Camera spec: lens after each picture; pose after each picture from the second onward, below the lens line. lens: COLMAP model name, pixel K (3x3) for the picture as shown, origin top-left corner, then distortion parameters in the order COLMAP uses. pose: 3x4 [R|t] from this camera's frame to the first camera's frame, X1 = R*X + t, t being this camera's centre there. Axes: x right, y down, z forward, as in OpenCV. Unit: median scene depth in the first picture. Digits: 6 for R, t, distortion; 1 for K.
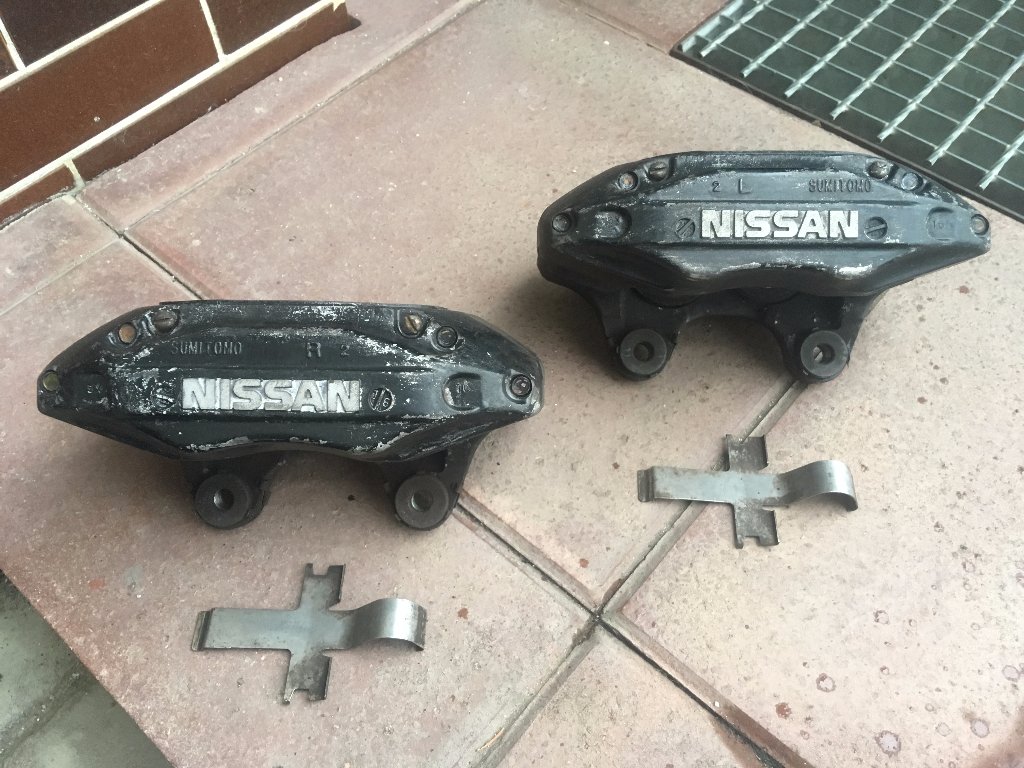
lens RADIAL K [[890.7, 0, 509.7], [0, 890.7, 390.2], [0, 0, 1]] dist [0.111442, -0.200432]
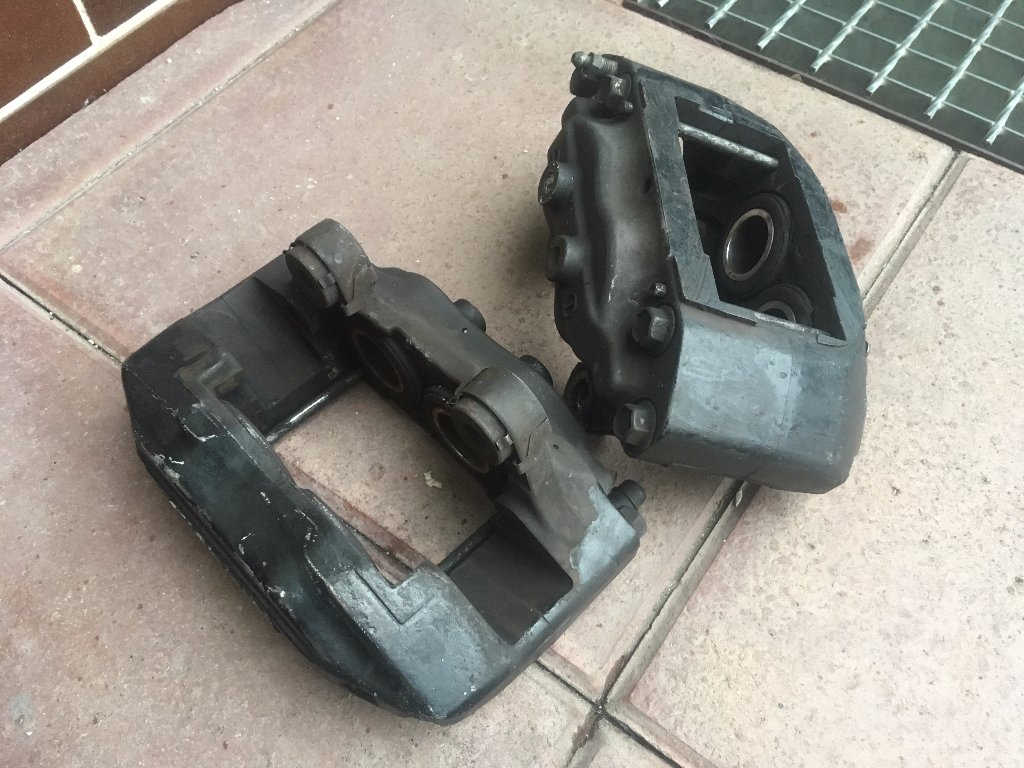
lens RADIAL K [[890.7, 0, 515.8], [0, 890.7, 388.2], [0, 0, 1]] dist [0.111442, -0.200432]
pose [[0.995598, -0.076762, 0.053772, -0.000660], [0.074451, 0.996265, 0.043737, -0.063887], [-0.056929, -0.039541, 0.997595, 0.154430]]
